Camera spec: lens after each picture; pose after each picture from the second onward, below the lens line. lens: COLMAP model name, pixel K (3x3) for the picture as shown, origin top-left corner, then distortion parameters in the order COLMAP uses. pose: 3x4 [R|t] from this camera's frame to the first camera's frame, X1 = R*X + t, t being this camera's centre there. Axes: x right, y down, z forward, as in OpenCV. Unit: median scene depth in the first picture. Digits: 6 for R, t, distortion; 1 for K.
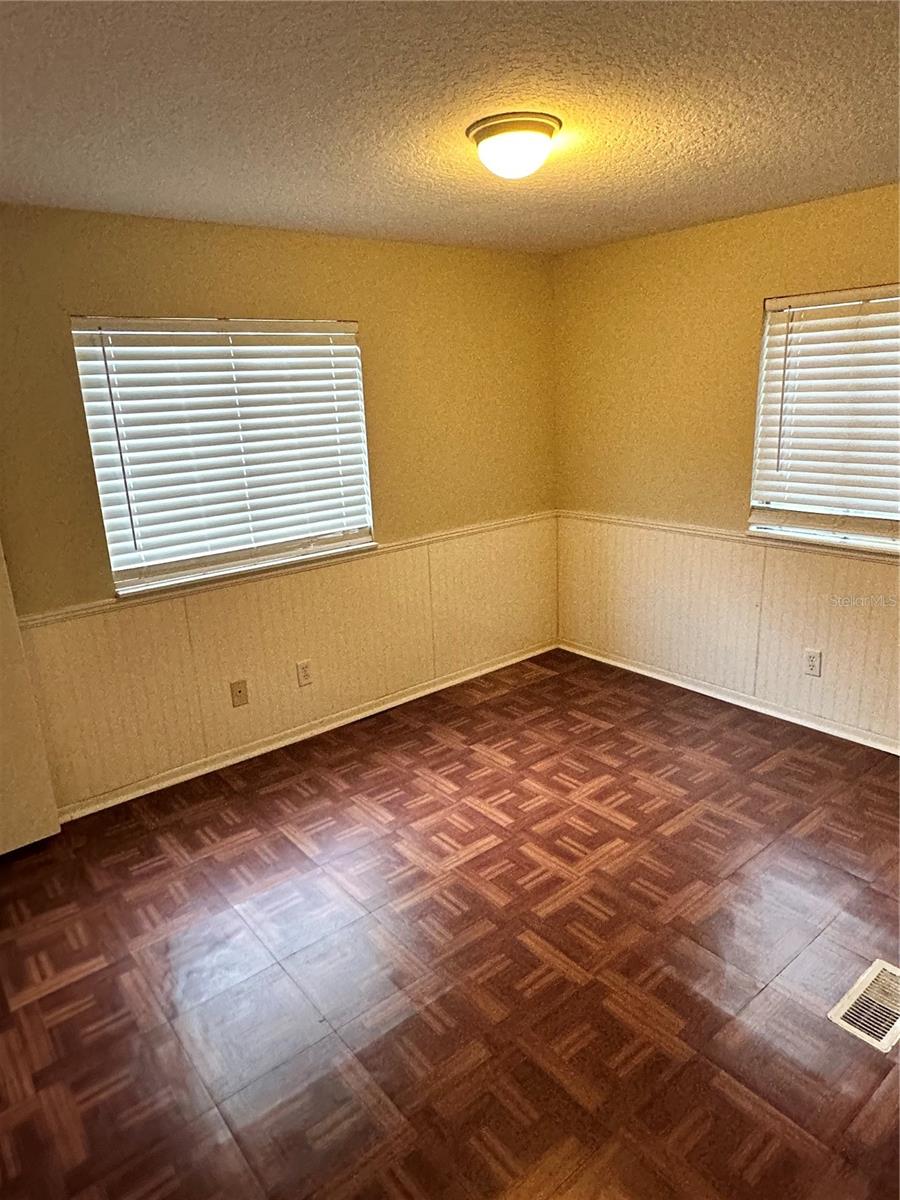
lens RADIAL K [[748.2, 0, 443.1], [0, 748.2, 600.7], [0, 0, 1]] dist [-0.003475, 0.002279]
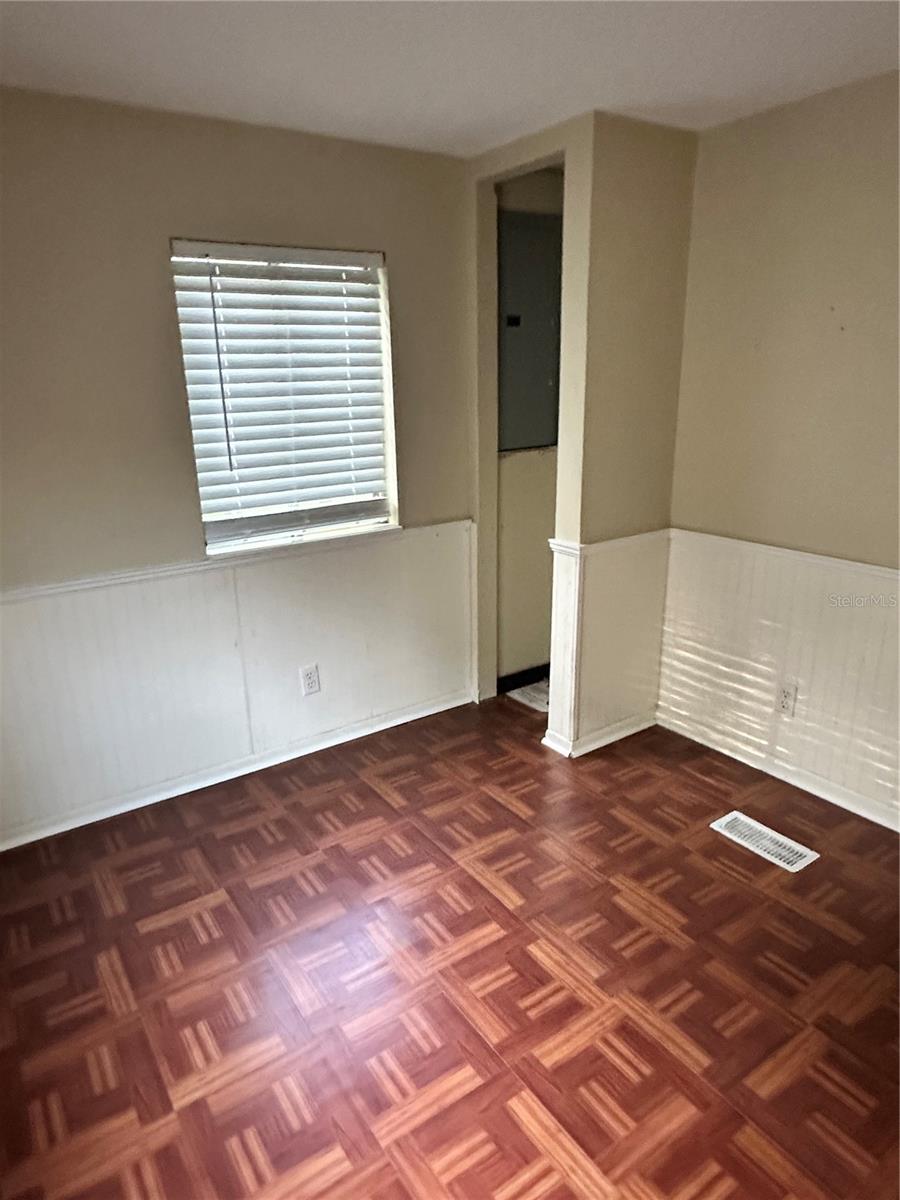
lens RADIAL K [[748.2, 0, 447.6], [0, 748.2, 604.1], [0, 0, 1]] dist [-0.003475, 0.002279]
pose [[0.083094, -0.261421, 0.961642, -0.429888], [0.291275, 0.929210, 0.227436, -0.207978], [-0.953024, 0.261203, 0.153357, 0.936224]]
